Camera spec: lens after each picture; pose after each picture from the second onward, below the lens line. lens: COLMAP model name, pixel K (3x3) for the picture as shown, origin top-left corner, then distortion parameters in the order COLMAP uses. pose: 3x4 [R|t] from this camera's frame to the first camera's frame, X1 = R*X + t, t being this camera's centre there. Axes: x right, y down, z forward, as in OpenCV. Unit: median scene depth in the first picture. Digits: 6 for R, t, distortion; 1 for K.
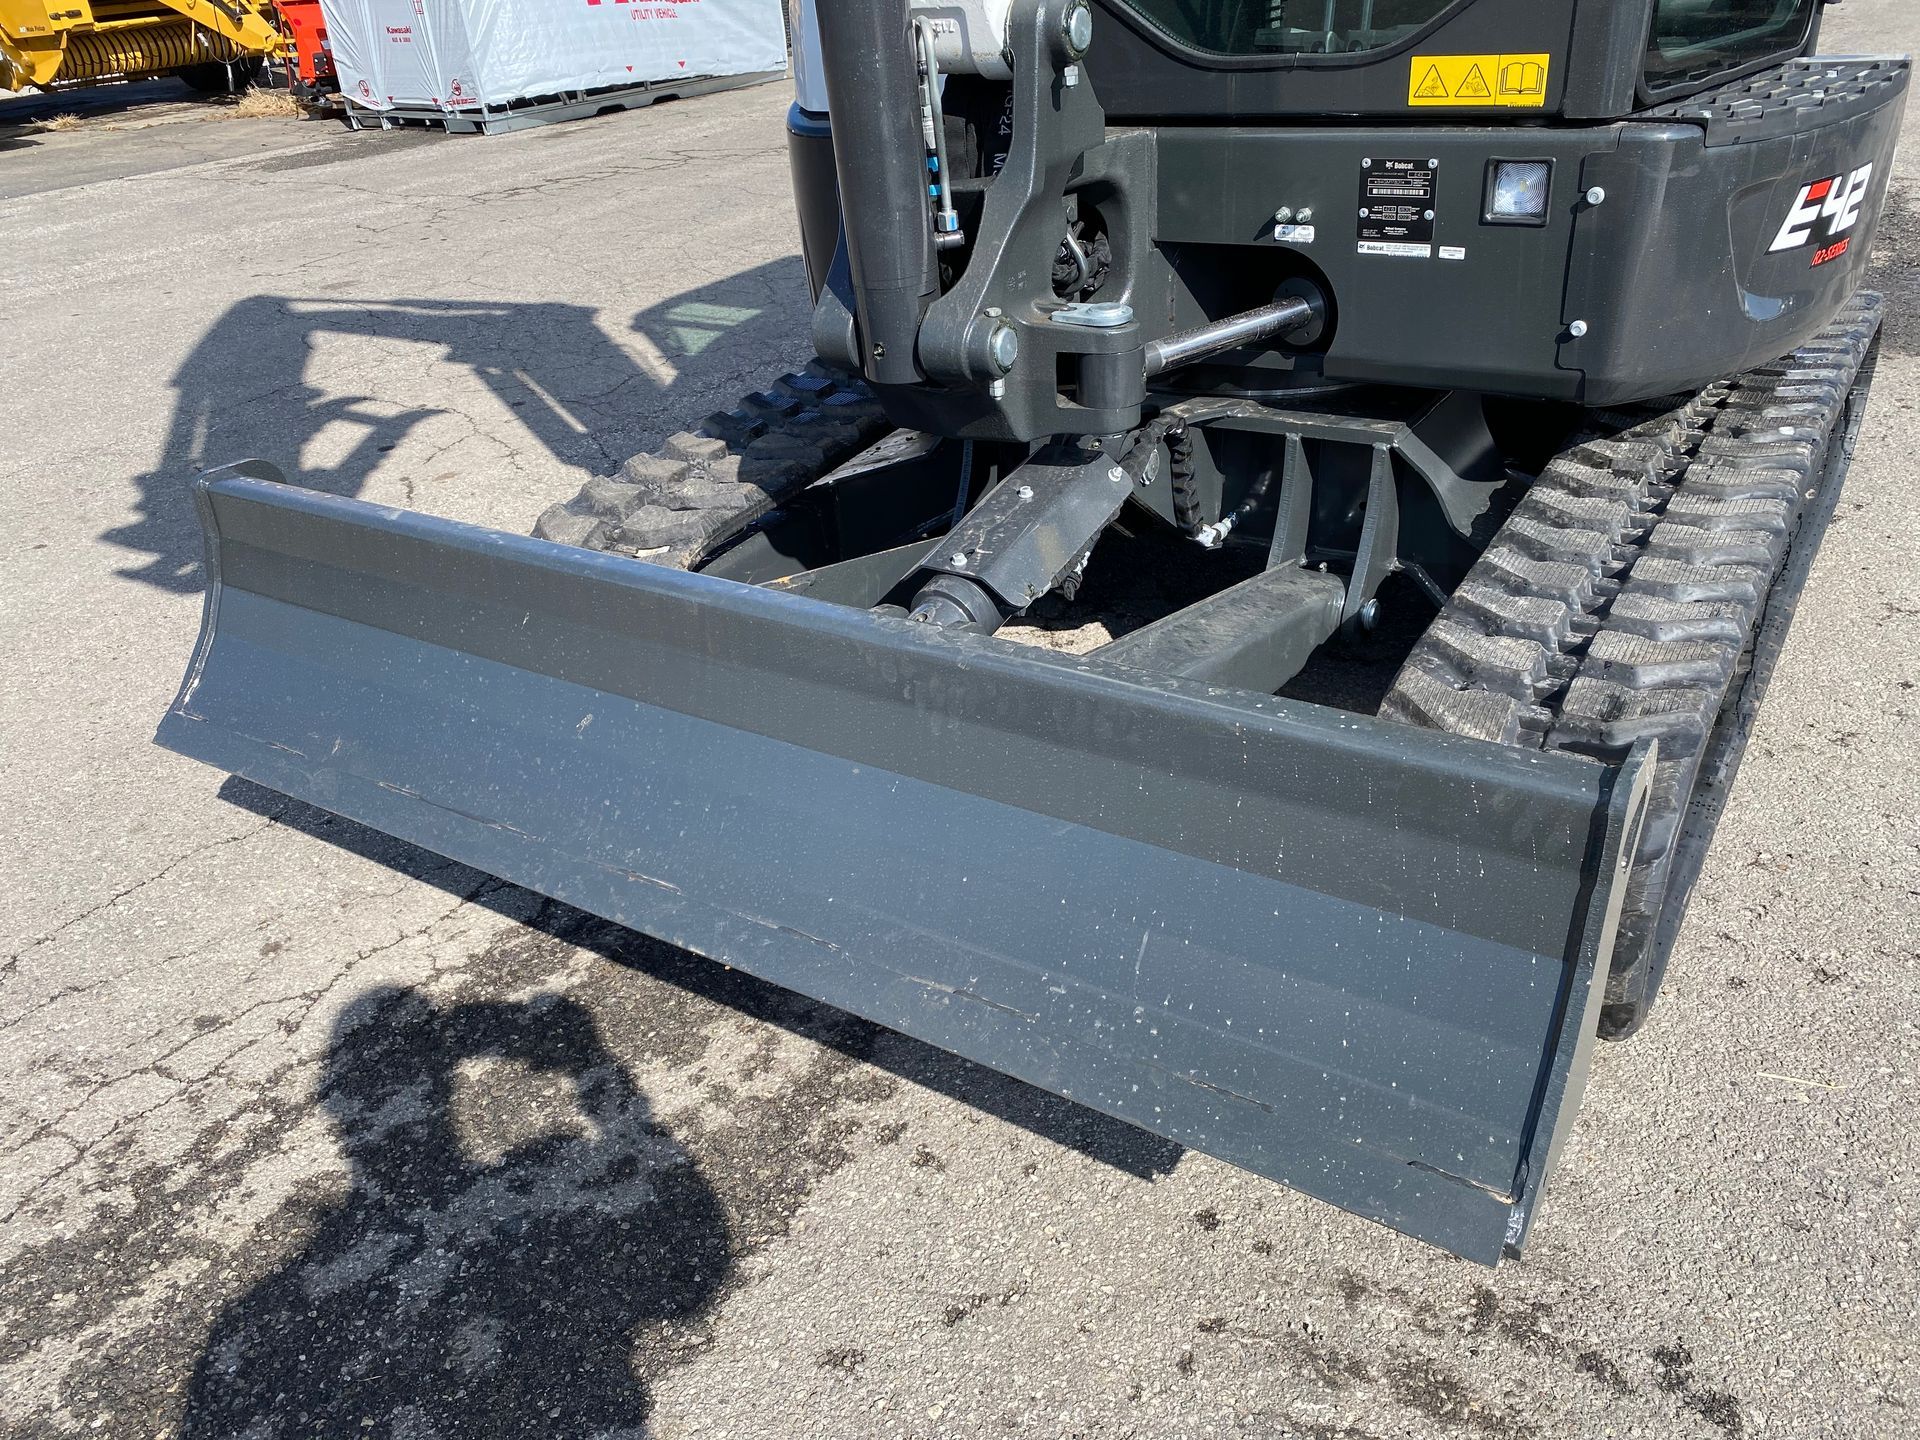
lens RADIAL K [[1460.3, 0, 947.2], [0, 1460.3, 704.6], [0, 0, 1]] dist [0.035138, -0.033525]
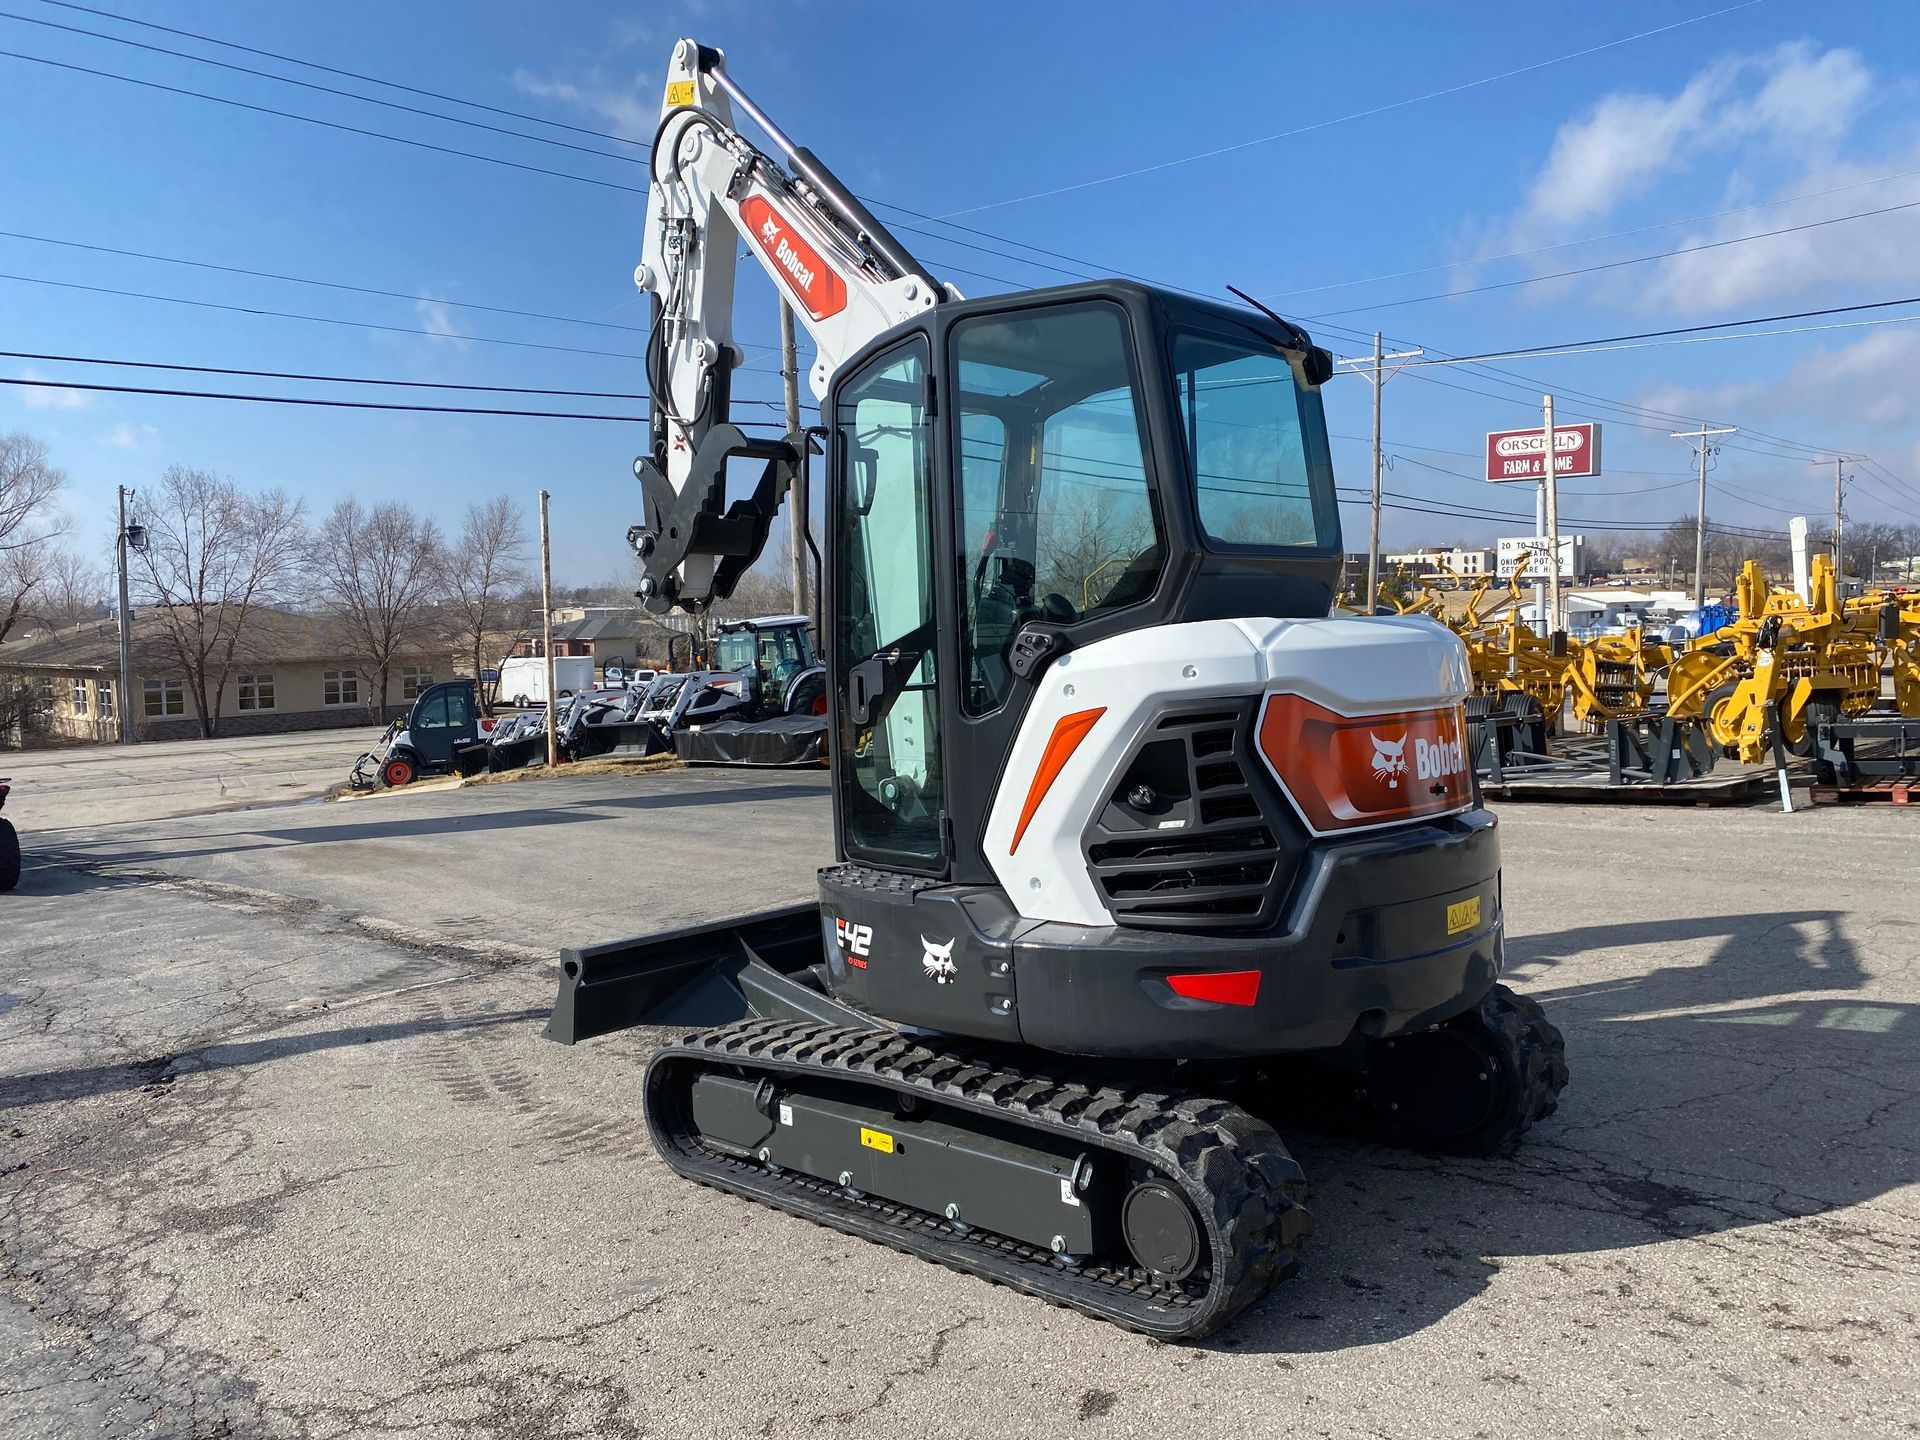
lens RADIAL K [[1460.3, 0, 968.6], [0, 1460.3, 722.0], [0, 0, 1]] dist [0.035138, -0.033525]
pose [[-0.171919, 0.116661, -0.978179, 2.235187], [-0.409134, 0.894819, 0.178626, -0.918975], [0.896132, 0.430916, -0.106107, 1.119089]]
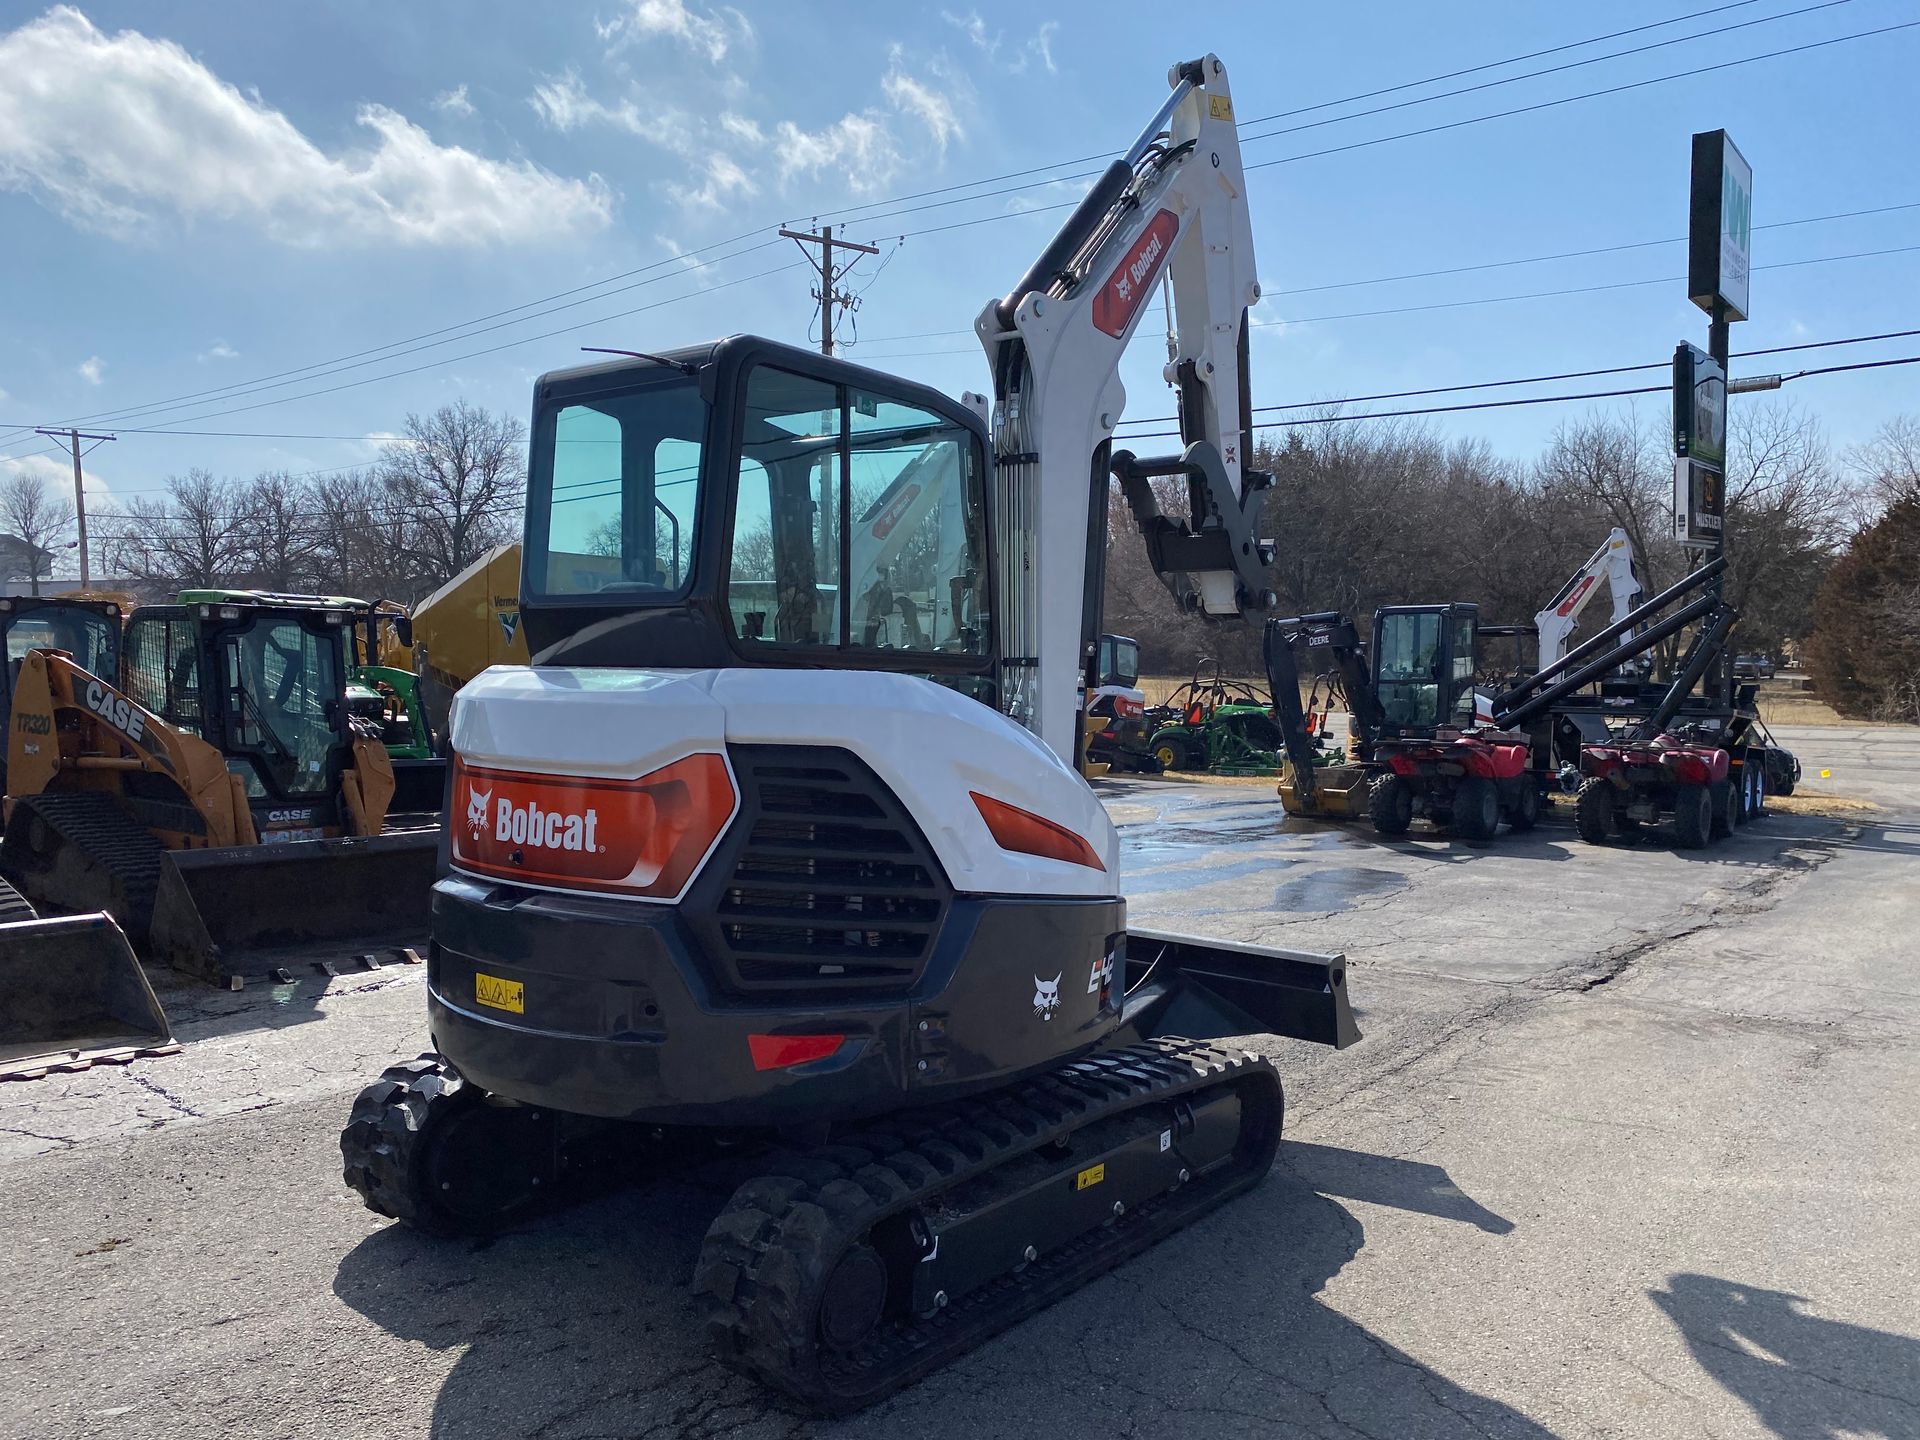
lens RADIAL K [[1460.3, 0, 972.9], [0, 1460.3, 732.0], [0, 0, 1]] dist [0.035138, -0.033525]
pose [[-0.994369, 0.055578, 0.090229, -0.115746], [0.093517, 0.860709, 0.500434, -1.626483], [-0.049848, 0.506054, -0.861060, 2.715025]]
